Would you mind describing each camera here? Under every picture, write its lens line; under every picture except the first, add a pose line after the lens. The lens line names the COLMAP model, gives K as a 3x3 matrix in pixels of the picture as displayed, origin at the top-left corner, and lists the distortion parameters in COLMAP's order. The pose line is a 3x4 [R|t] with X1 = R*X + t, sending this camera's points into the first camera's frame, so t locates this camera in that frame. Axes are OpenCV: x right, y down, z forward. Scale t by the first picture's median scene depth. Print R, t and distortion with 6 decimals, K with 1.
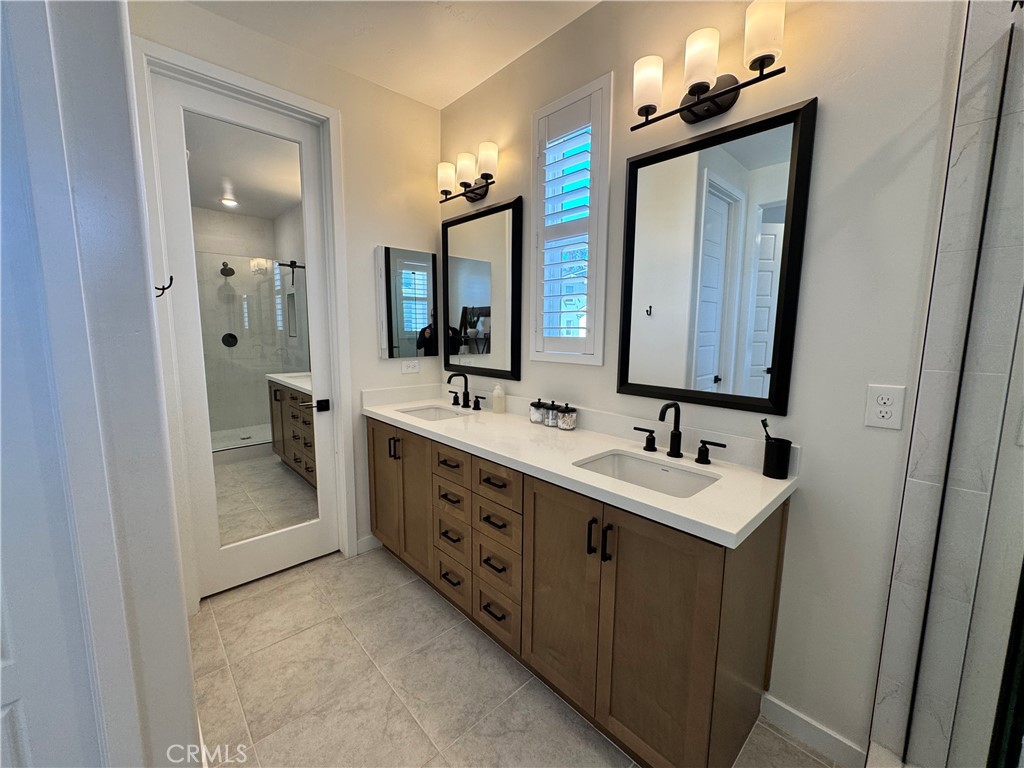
lens RADIAL K [[408.3, 0, 511.6], [0, 408.3, 384.7], [0, 0, 1]] dist [-0.001624, -0.000388]
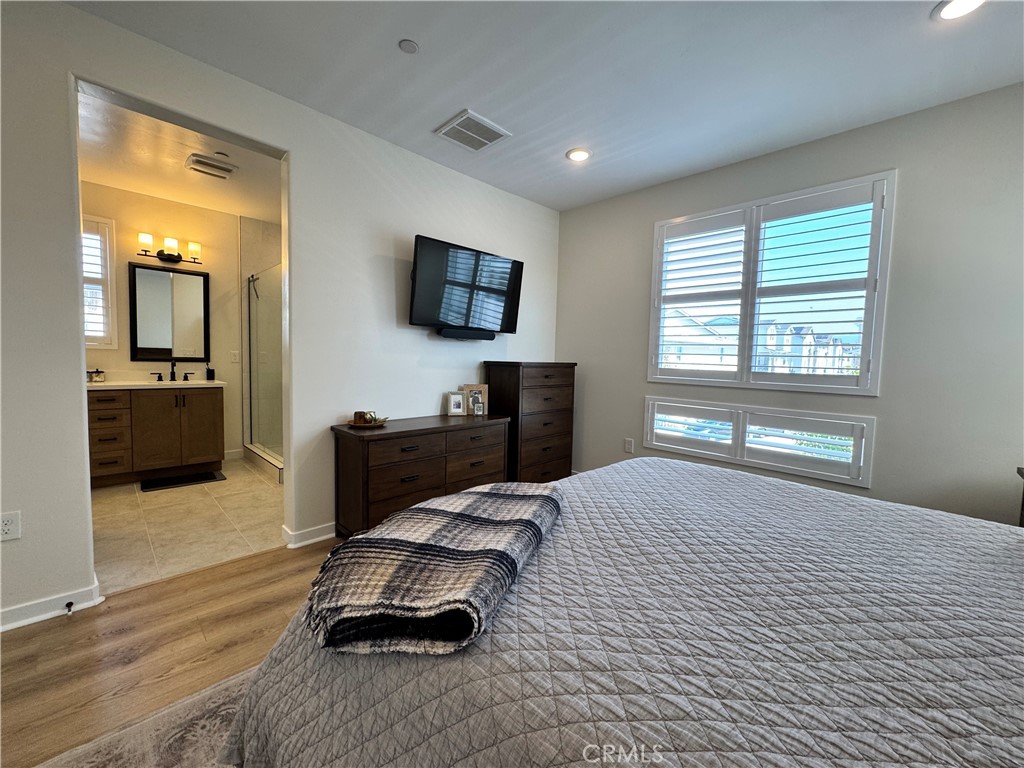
lens RADIAL K [[408.3, 0, 511.6], [0, 408.3, 384.7], [0, 0, 1]] dist [-0.001624, -0.000388]
pose [[-0.035371, -0.074679, 0.996580, -2.469951], [0.103778, 0.991538, 0.077984, 0.229000], [-0.993971, 0.106182, -0.027322, -1.204808]]
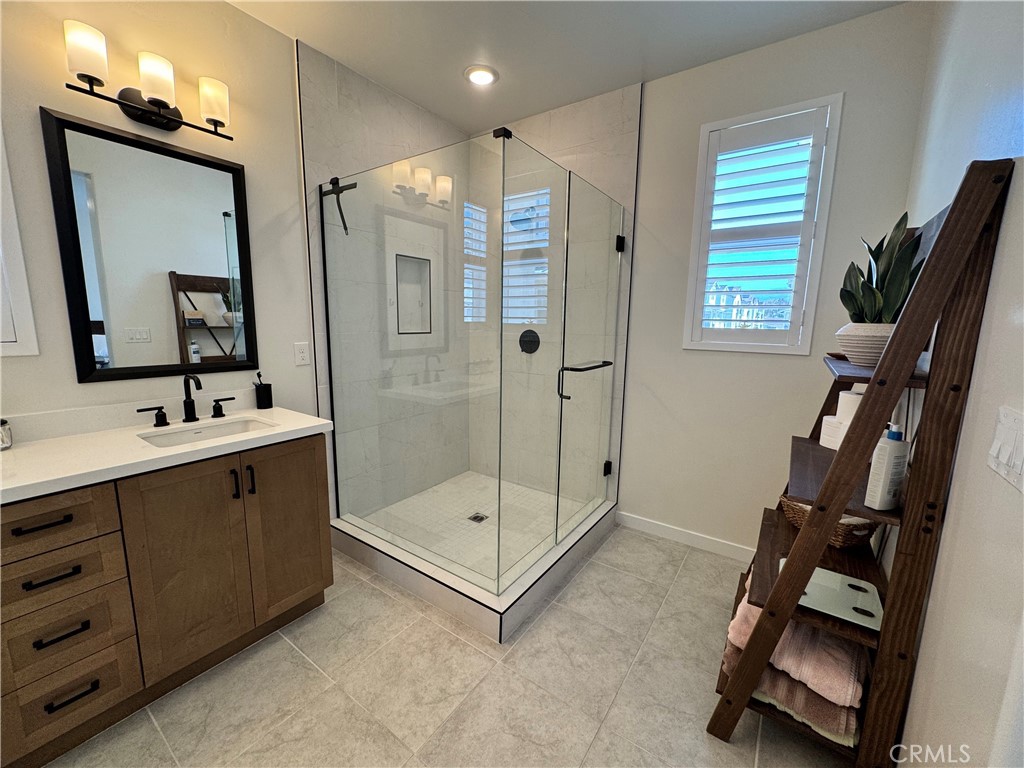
lens RADIAL K [[408.3, 0, 511.6], [0, 408.3, 384.7], [0, 0, 1]] dist [-0.001624, -0.000388]
pose [[-0.204360, -0.167202, 0.964511, -0.916492], [0.109384, 0.975233, 0.192237, -0.051371], [-0.972765, 0.144788, -0.181009, 0.317760]]
